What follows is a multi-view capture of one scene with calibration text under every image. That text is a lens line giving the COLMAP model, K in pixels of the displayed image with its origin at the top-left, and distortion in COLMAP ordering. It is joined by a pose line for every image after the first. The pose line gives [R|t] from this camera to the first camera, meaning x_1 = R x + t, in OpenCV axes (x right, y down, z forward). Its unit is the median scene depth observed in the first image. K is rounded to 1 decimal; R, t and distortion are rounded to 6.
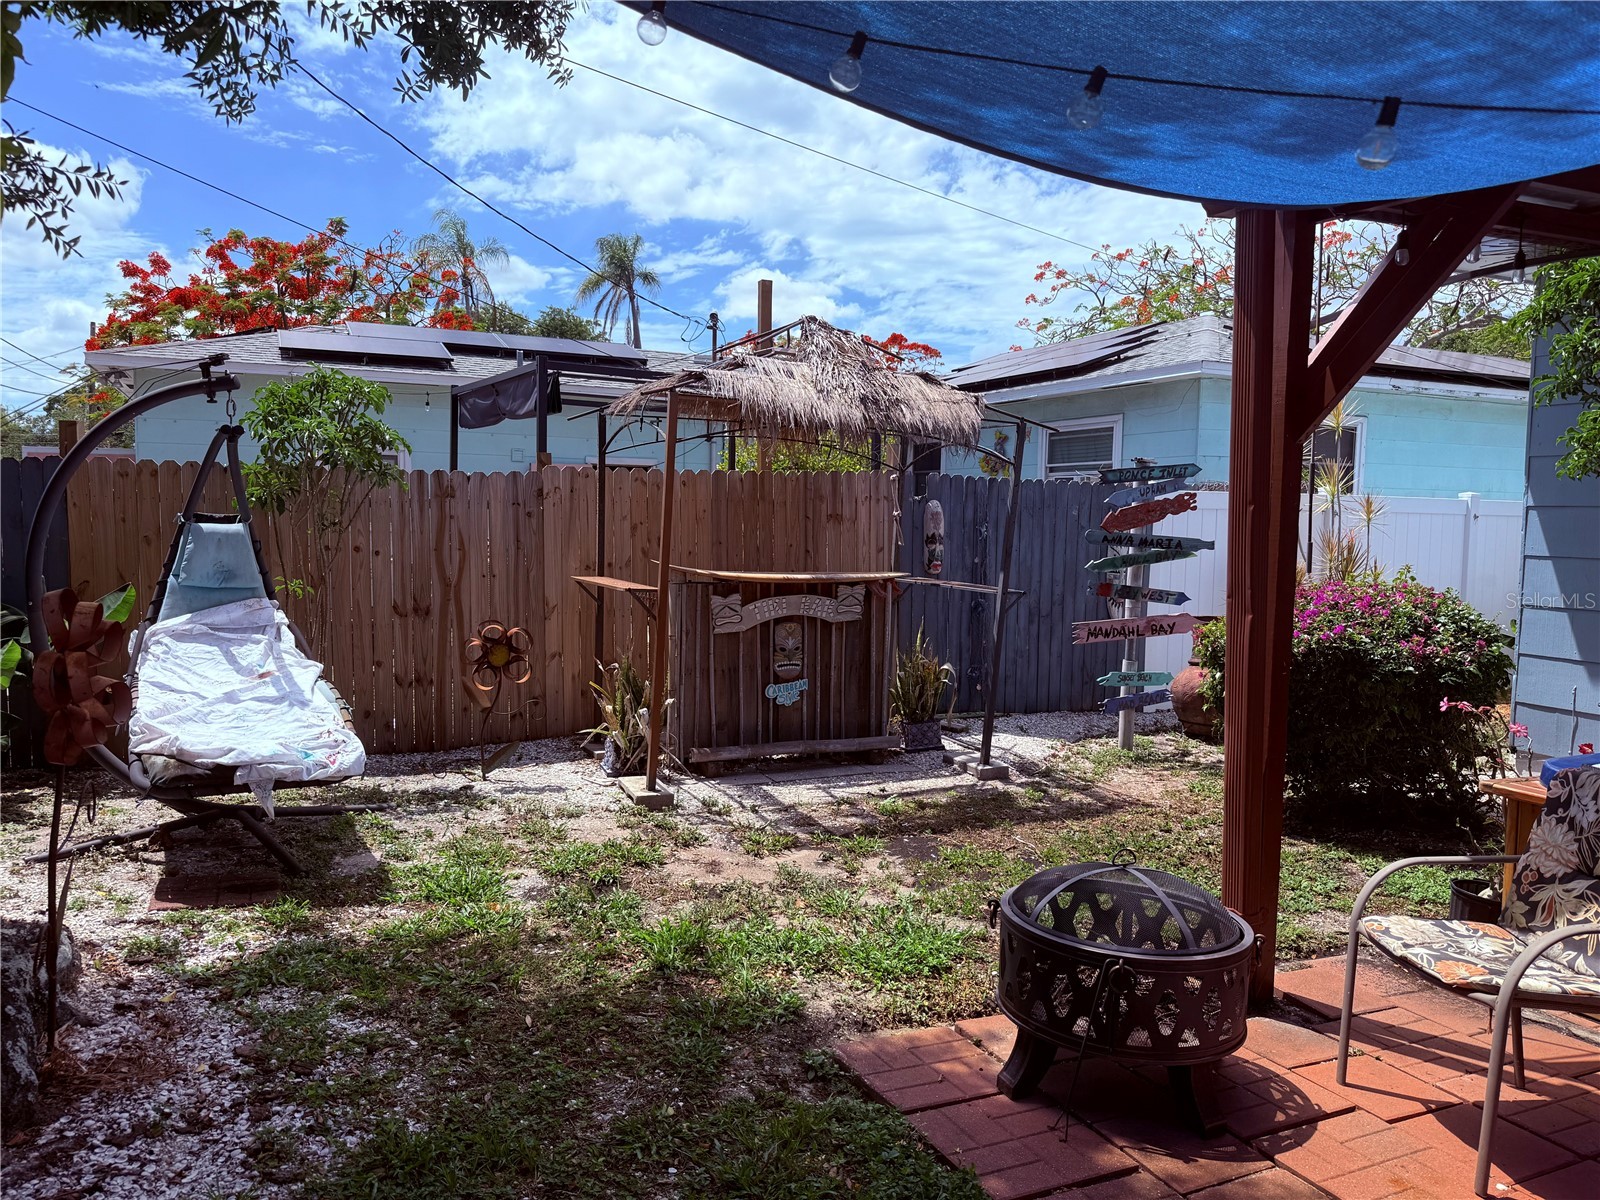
lens RADIAL K [[1110.1, 0, 800.0], [0, 1110.1, 600.0], [0, 0, 1]] dist [0.128155, -0.225069]
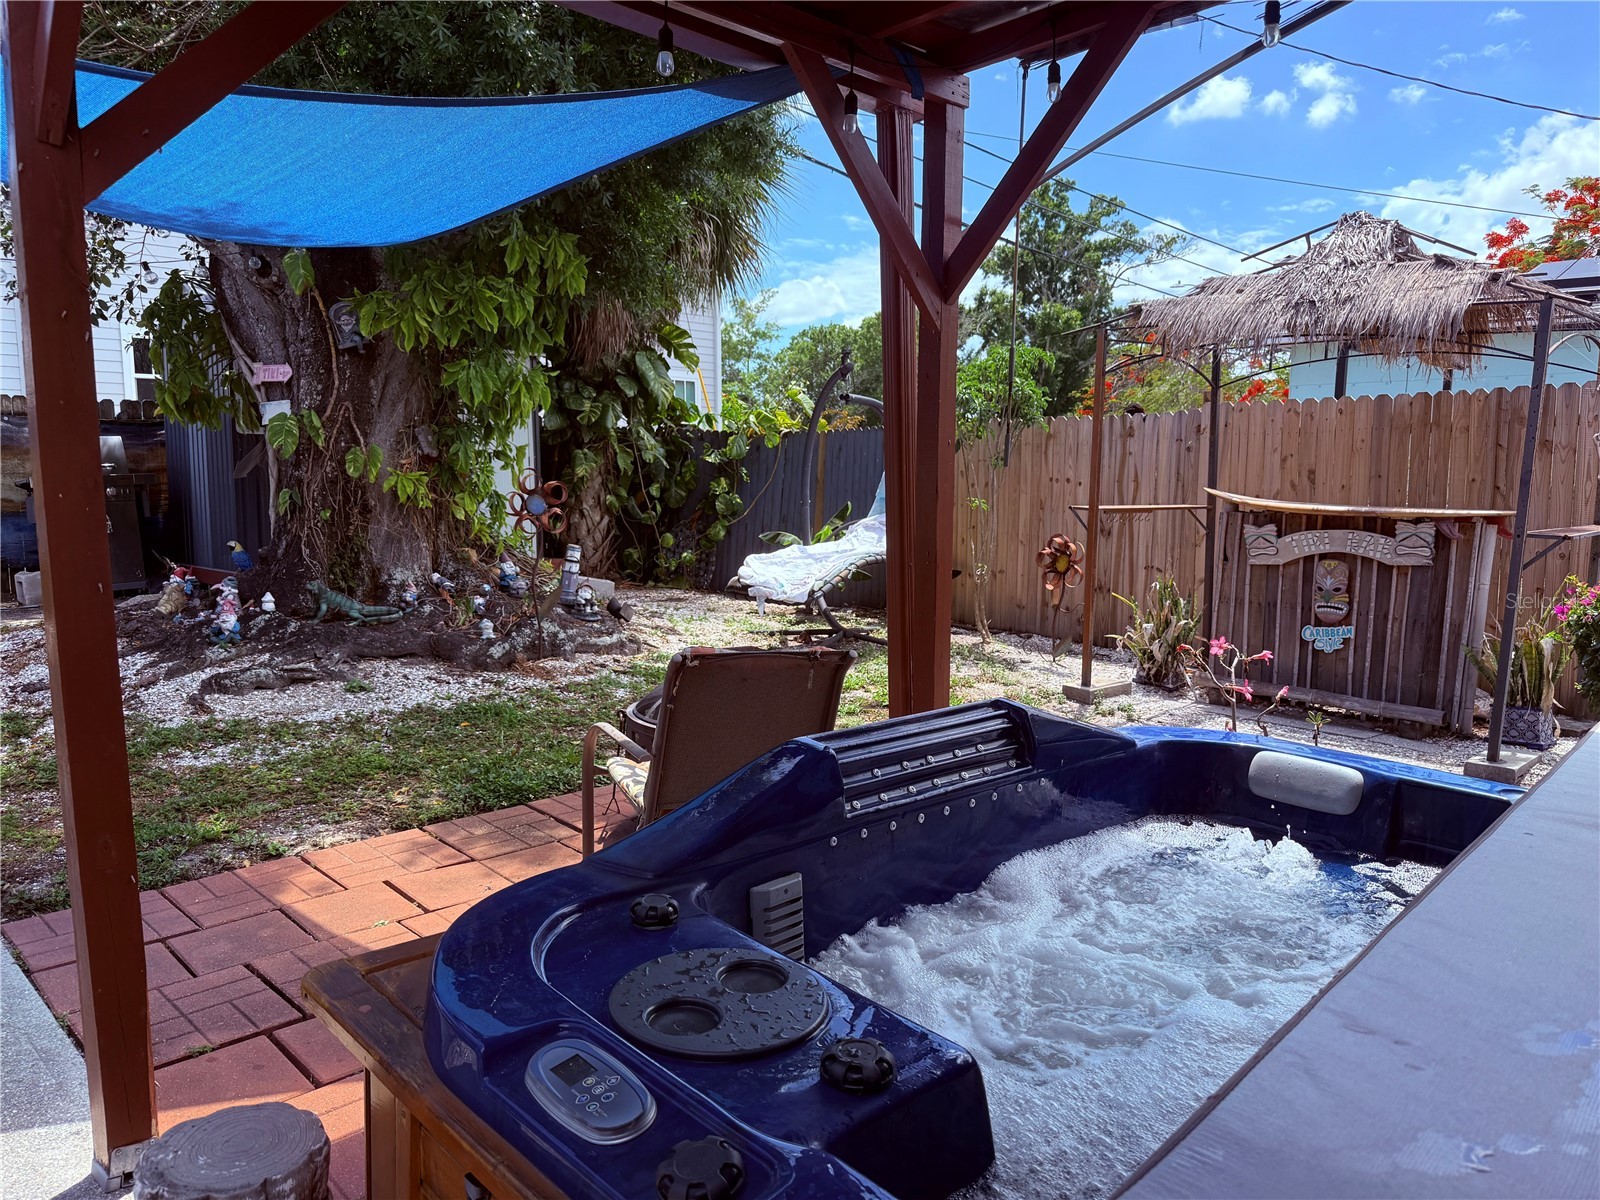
lens RADIAL K [[1110.1, 0, 800.0], [0, 1110.1, 600.0], [0, 0, 1]] dist [0.128155, -0.225069]
pose [[0.310330, 0.099040, -0.945456, 0.720691], [-0.076590, 0.993930, 0.078978, 0.013210], [0.947539, 0.047903, 0.316031, 0.301801]]
